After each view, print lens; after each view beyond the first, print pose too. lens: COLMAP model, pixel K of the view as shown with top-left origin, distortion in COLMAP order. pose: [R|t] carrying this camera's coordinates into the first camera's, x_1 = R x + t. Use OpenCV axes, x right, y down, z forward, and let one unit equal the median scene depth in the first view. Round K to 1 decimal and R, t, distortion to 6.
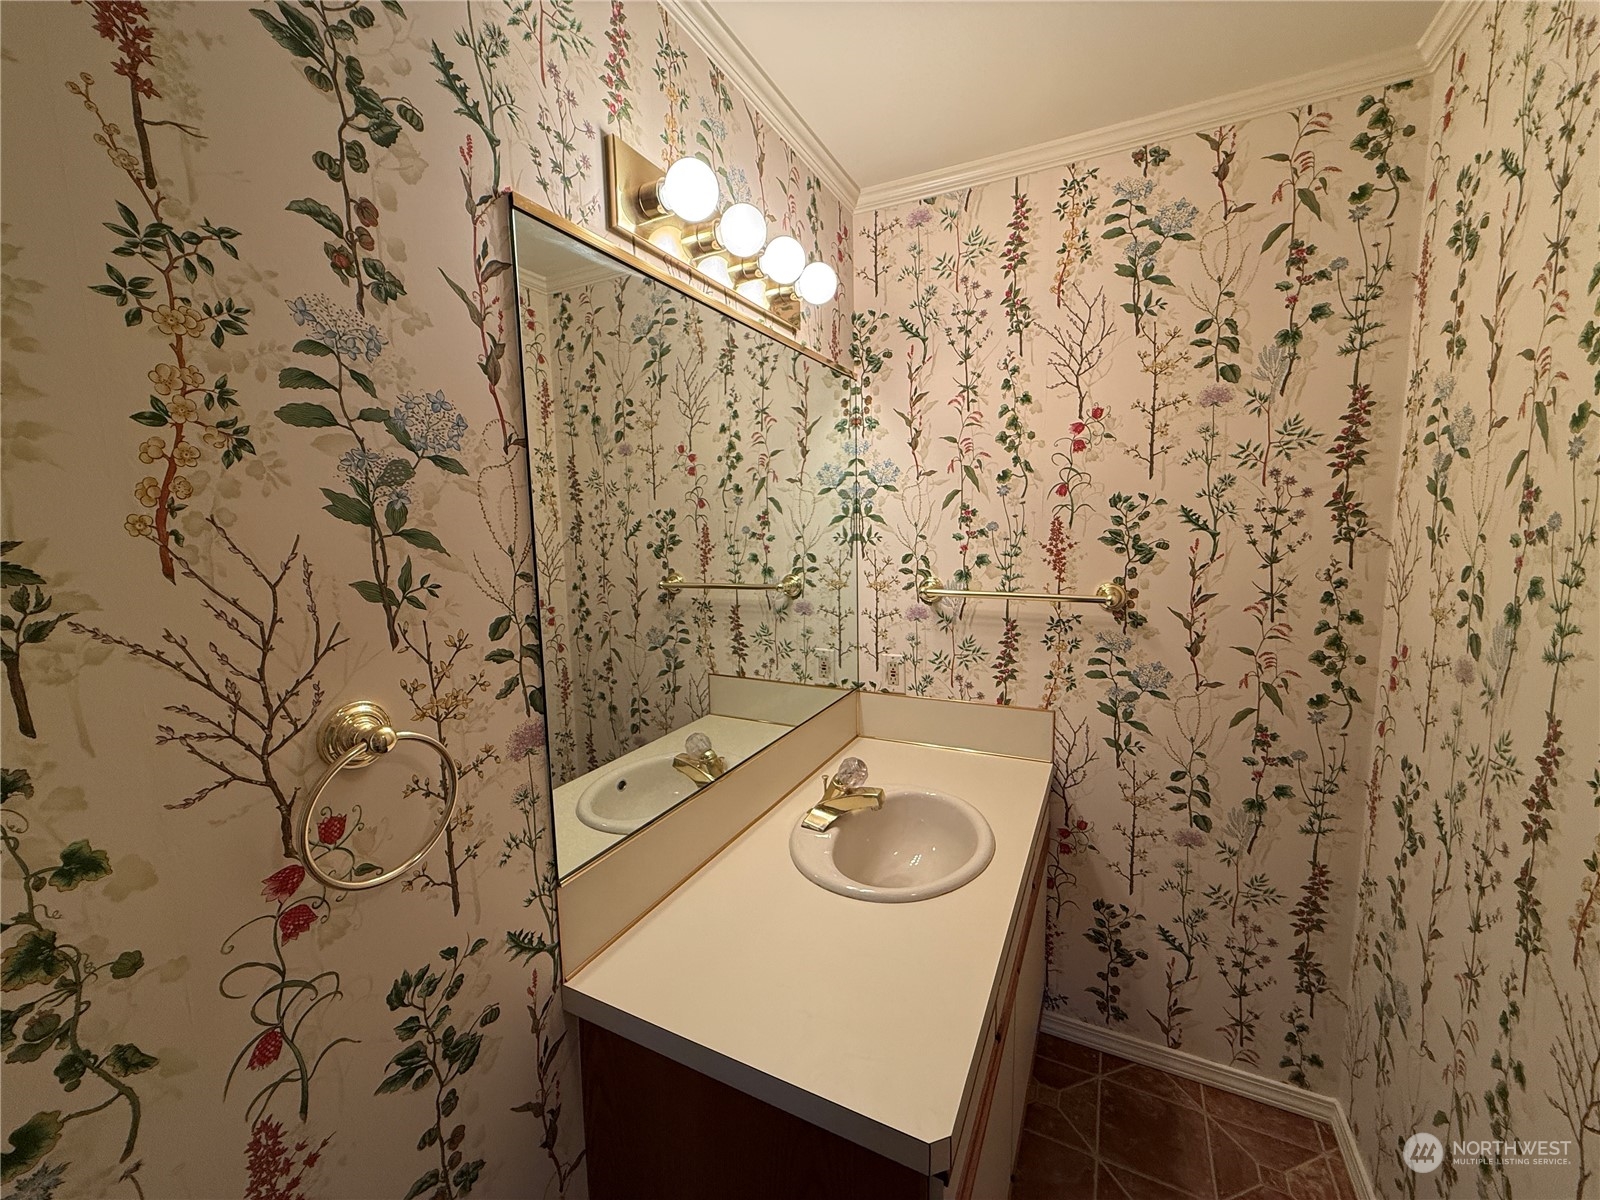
lens RADIAL K [[633.7, 0, 793.8], [0, 633.7, 597.8], [0, 0, 1]] dist [0.000569, 0.000093]
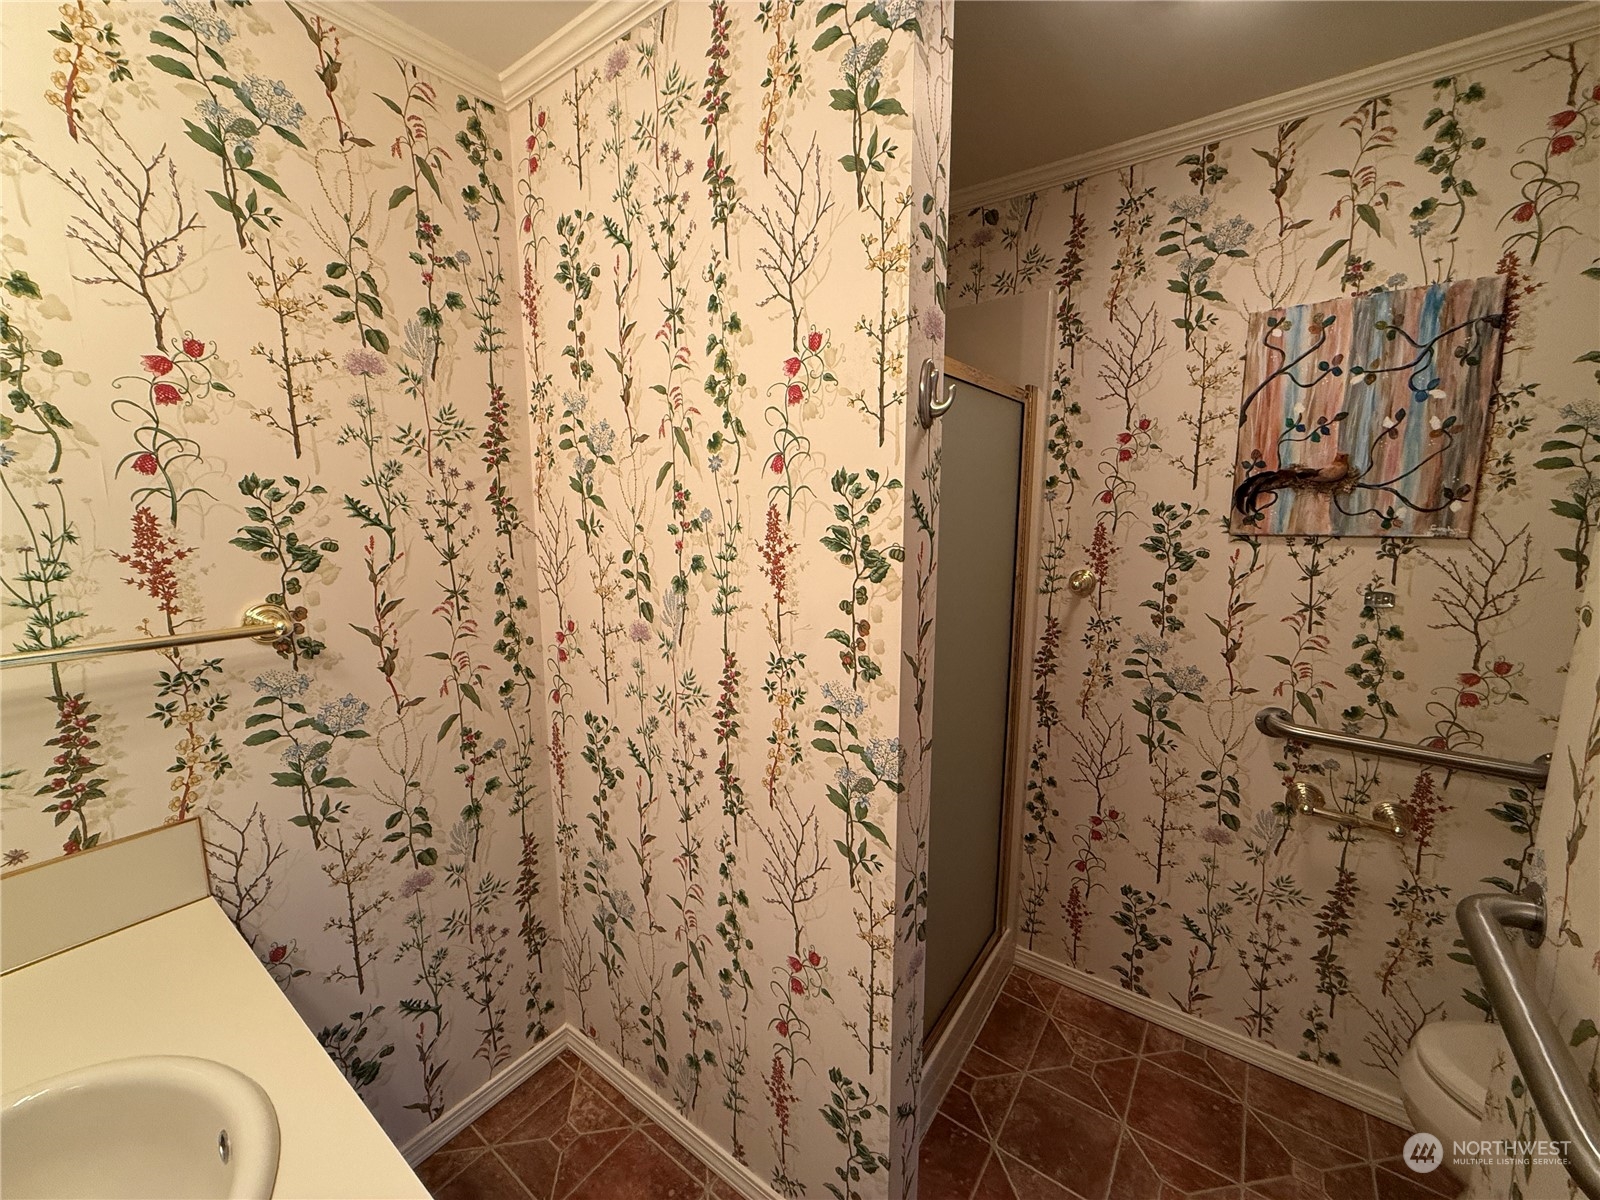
lens RADIAL K [[633.7, 0, 793.8], [0, 633.7, 597.8], [0, 0, 1]] dist [0.000569, 0.000093]
pose [[0.161356, -0.129933, 0.978305, -0.114802], [0.118739, 0.986650, 0.111457, -0.050683], [-0.979727, 0.098179, 0.174630, 0.403438]]
